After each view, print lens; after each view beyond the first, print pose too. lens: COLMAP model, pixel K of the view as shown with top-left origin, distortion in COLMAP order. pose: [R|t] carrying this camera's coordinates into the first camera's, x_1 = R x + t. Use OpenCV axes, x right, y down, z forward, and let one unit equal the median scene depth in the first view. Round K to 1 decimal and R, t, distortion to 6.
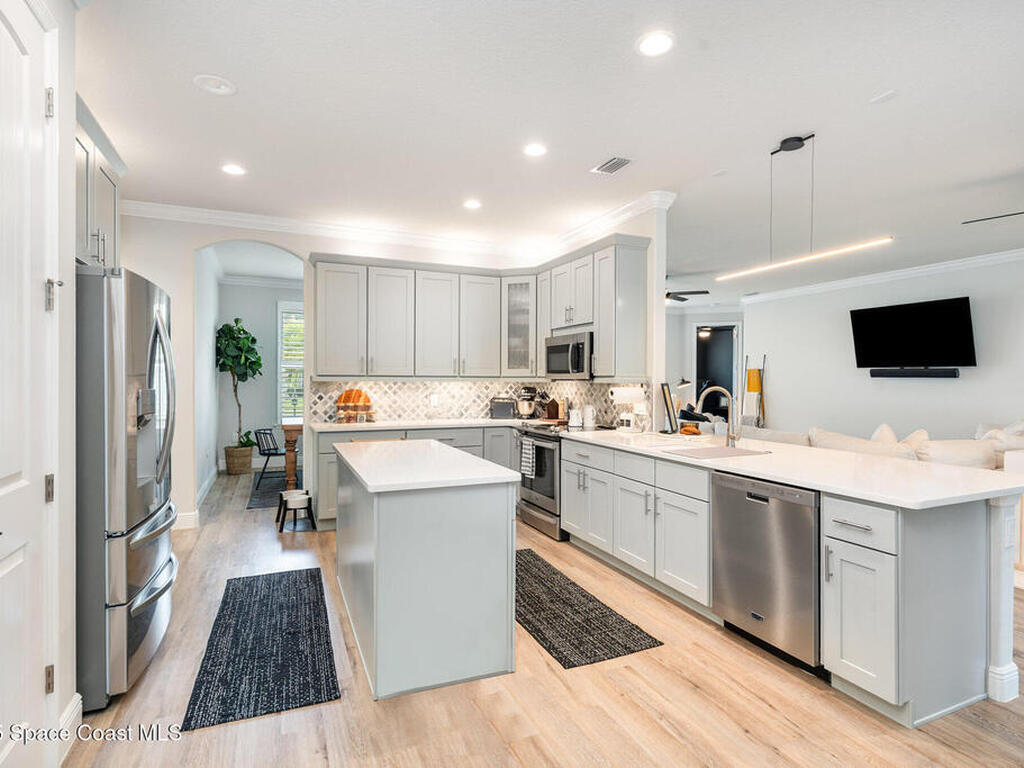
lens RADIAL K [[535.7, 0, 512.0], [0, 535.7, 384.0], [0, 0, 1]] dist [0.013240, -0.000184]
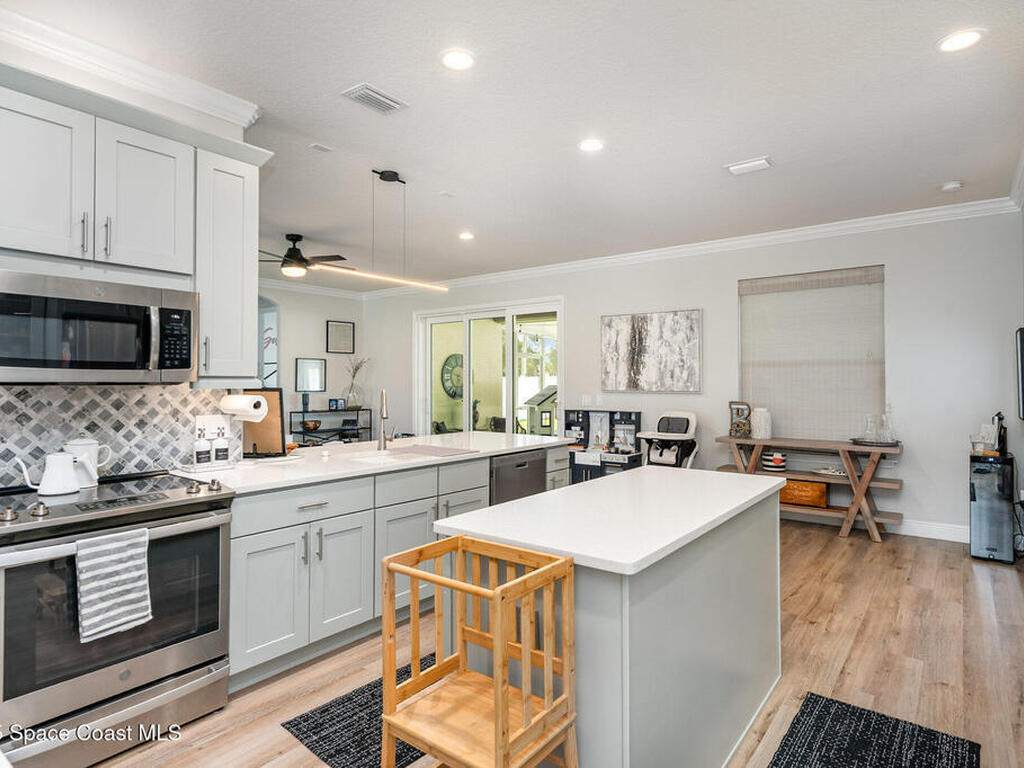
lens RADIAL K [[584.6, 0, 512.0], [0, 584.6, 384.0], [0, 0, 1]] dist [-0.000663, -0.000163]
pose [[-0.477416, -0.001771, 0.878675, -0.820965], [0.007769, 0.999950, 0.006237, -0.012846], [-0.878643, 0.009804, -0.477379, 1.618306]]
